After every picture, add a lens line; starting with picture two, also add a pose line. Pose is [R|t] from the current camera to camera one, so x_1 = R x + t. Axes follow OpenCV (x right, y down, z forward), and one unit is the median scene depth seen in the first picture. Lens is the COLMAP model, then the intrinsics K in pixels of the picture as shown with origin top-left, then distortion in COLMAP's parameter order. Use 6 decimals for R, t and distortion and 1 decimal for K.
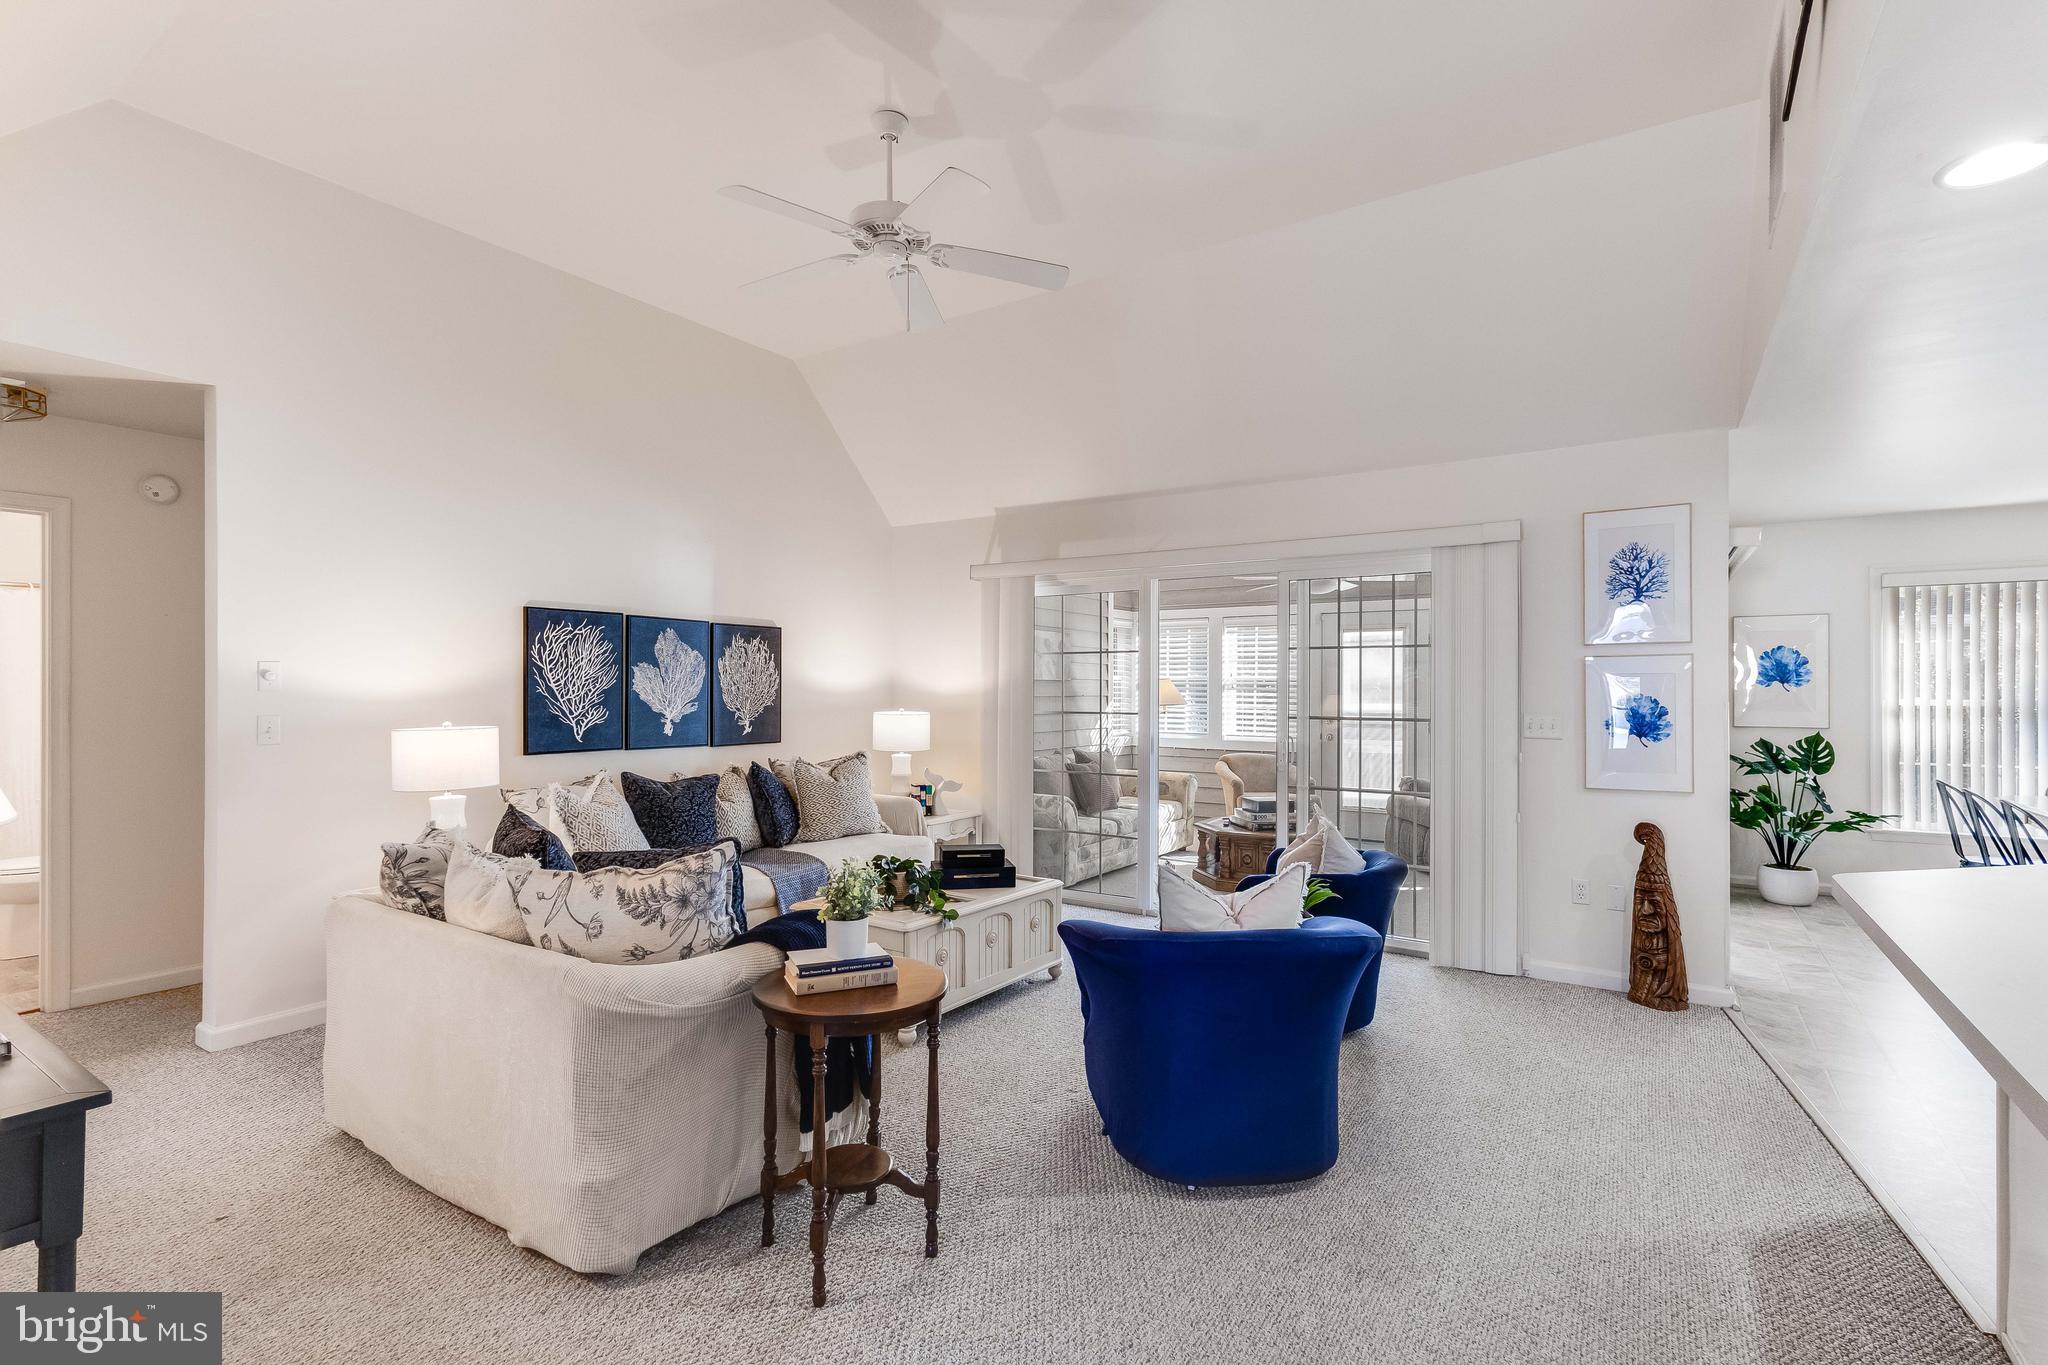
lens RADIAL K [[938.6, 0, 1024.0], [0, 938.6, 682.5], [0, 0, 1]] dist [-0.001143, -0.000038]
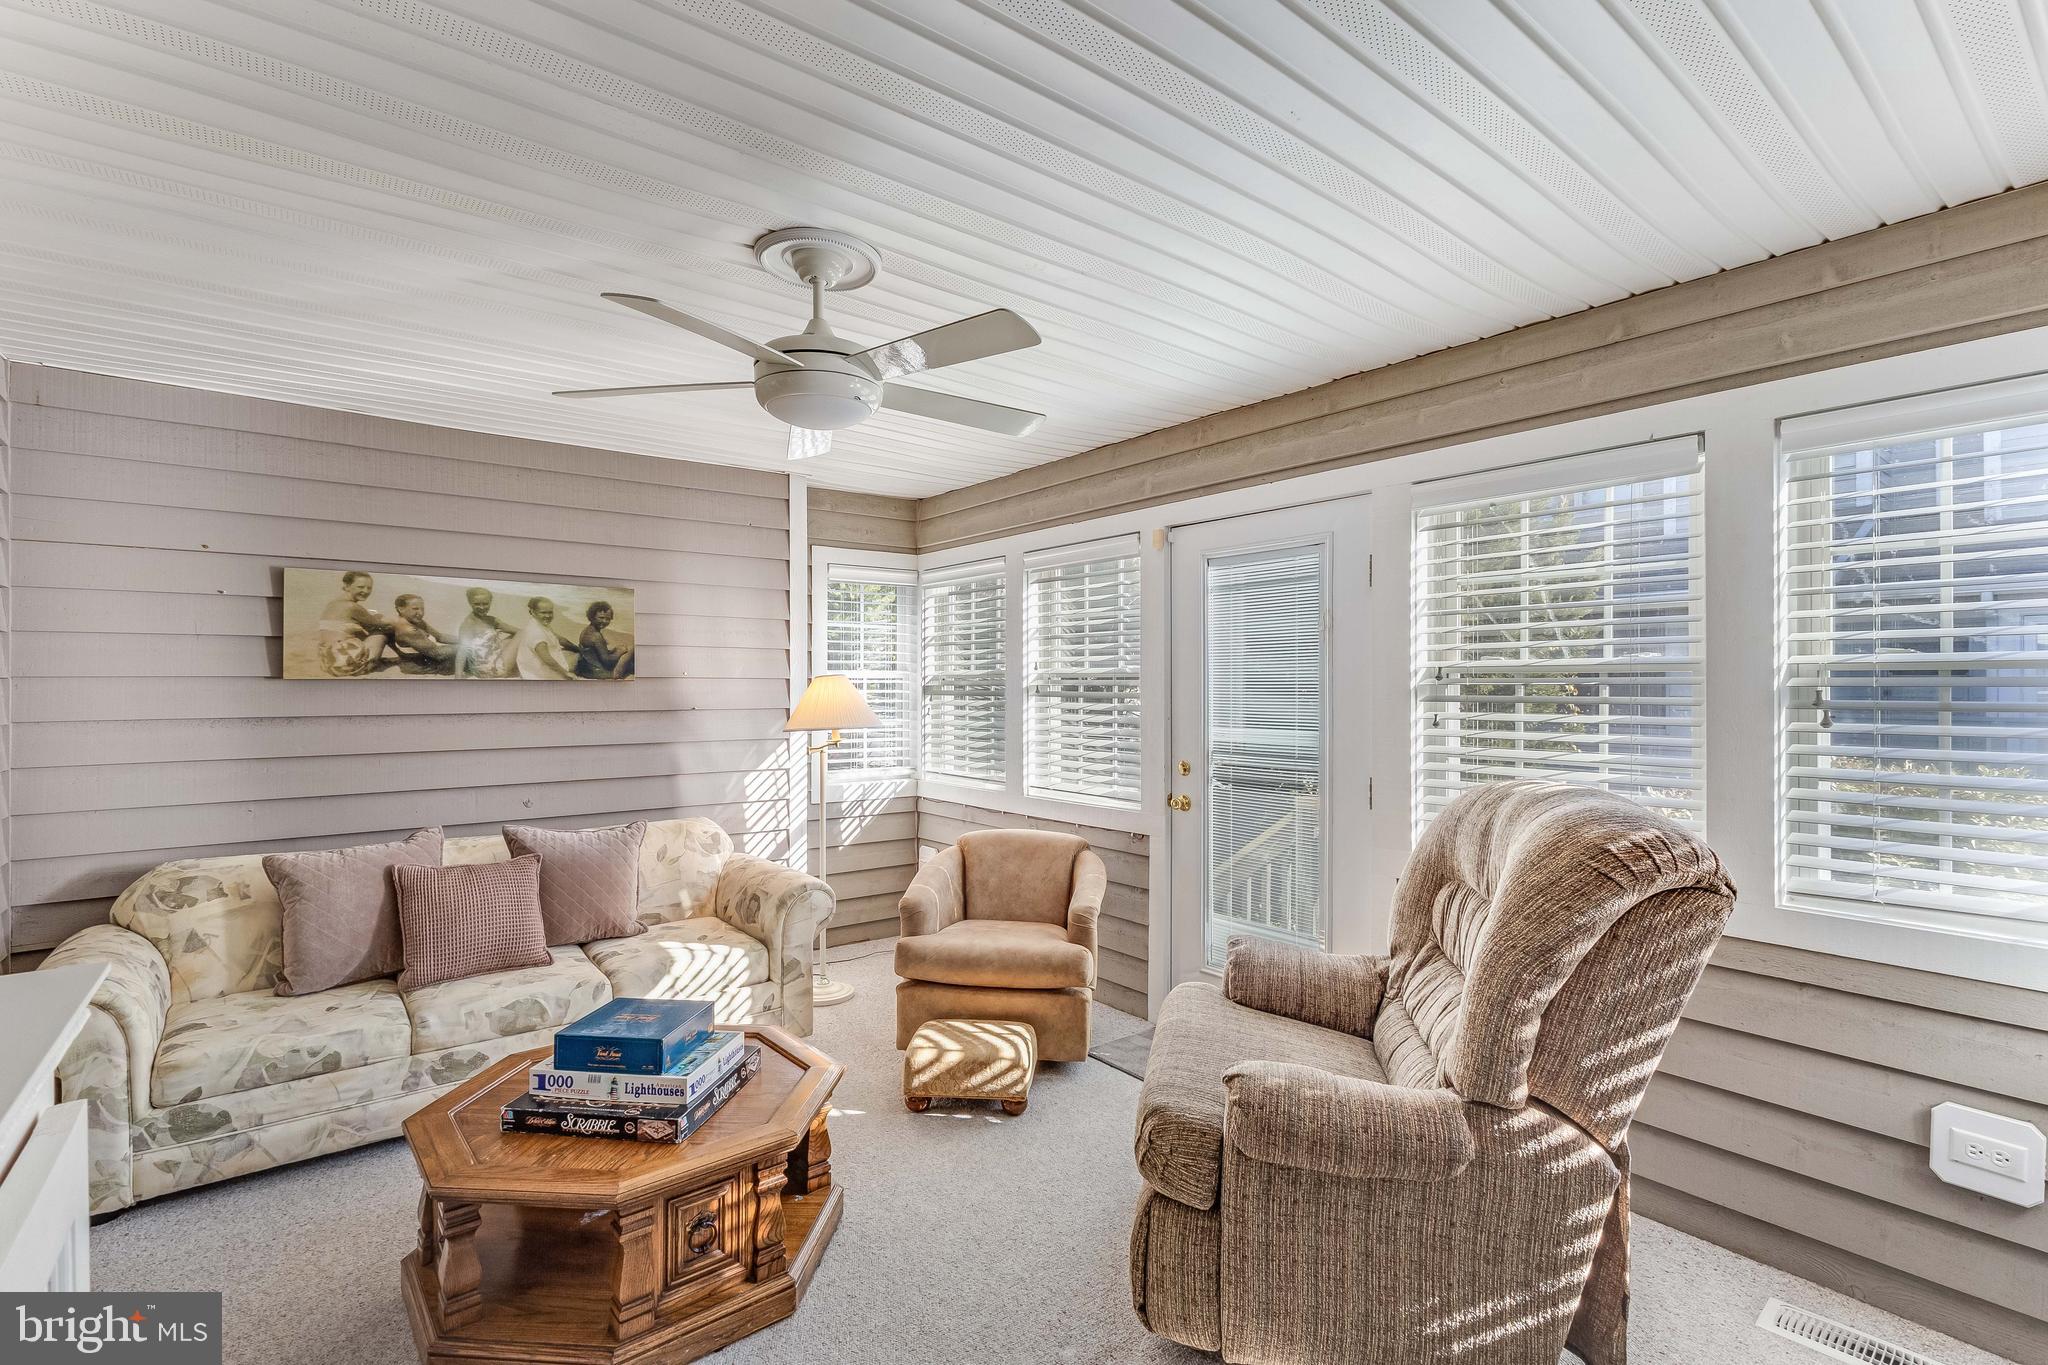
lens RADIAL K [[947.5, 0, 1028.9], [0, 947.5, 672.2], [0, 0, 1]] dist [0.002794, 0.000813]
pose [[0.952148, -0.007155, -0.305552, 0.674131], [0.003154, 0.999903, -0.013588, 0.003609], [0.305620, 0.011974, 0.952078, 0.940088]]
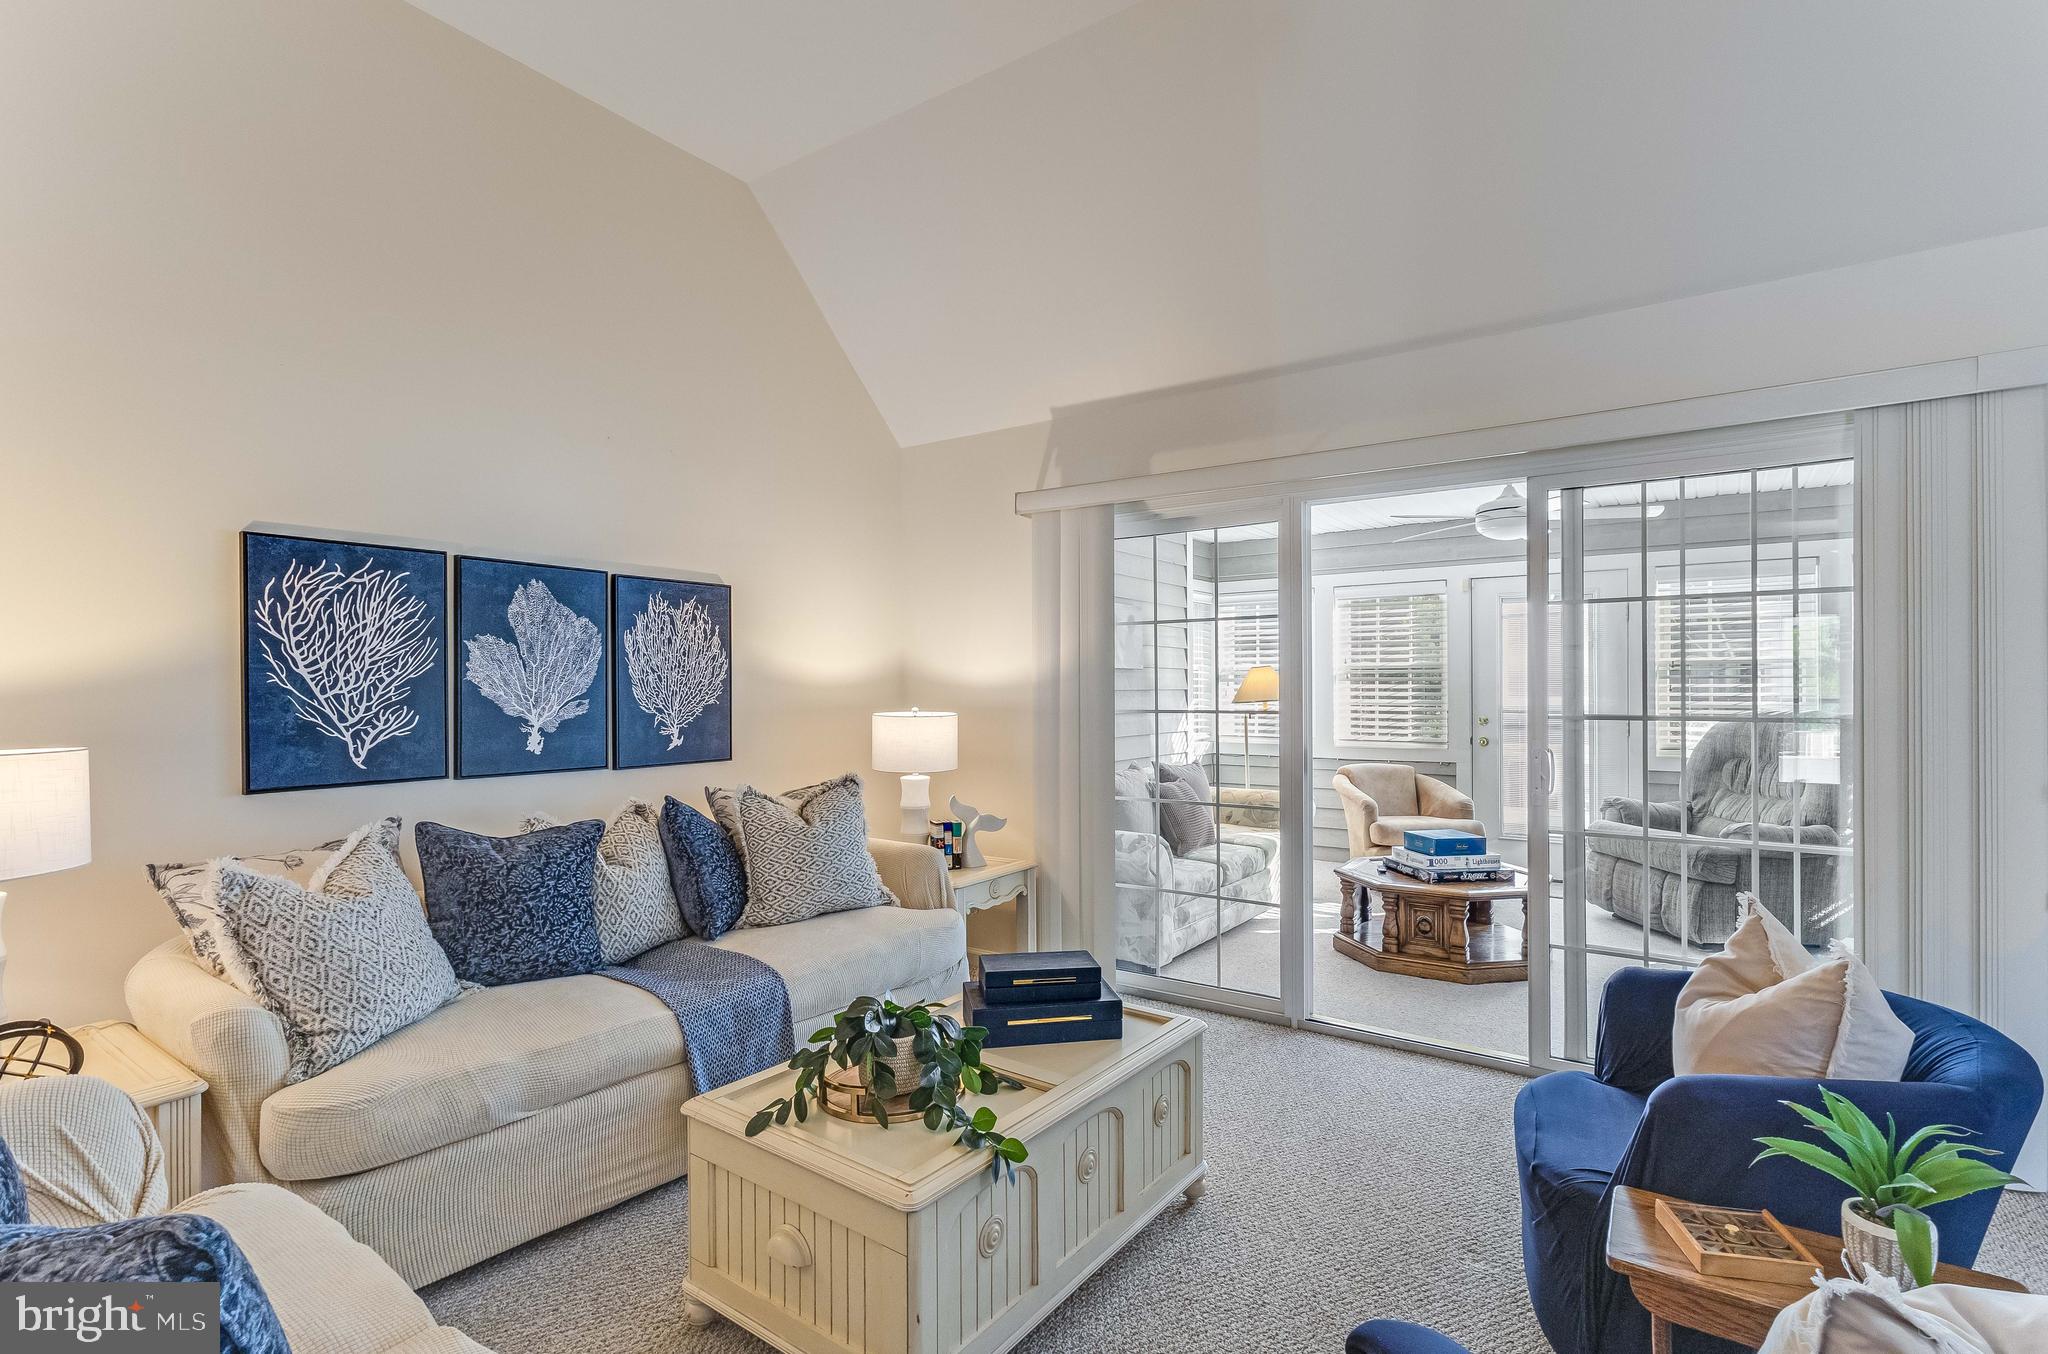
lens RADIAL K [[964.1, 0, 1024.0], [0, 964.1, 677.0], [0, 0, 1]] dist [0.003914, 0.001155]
pose [[0.999586, -0.009408, -0.027192, -0.038981], [0.009273, 0.999944, -0.005096, 0.011902], [0.027238, 0.004841, 0.999617, 0.365187]]
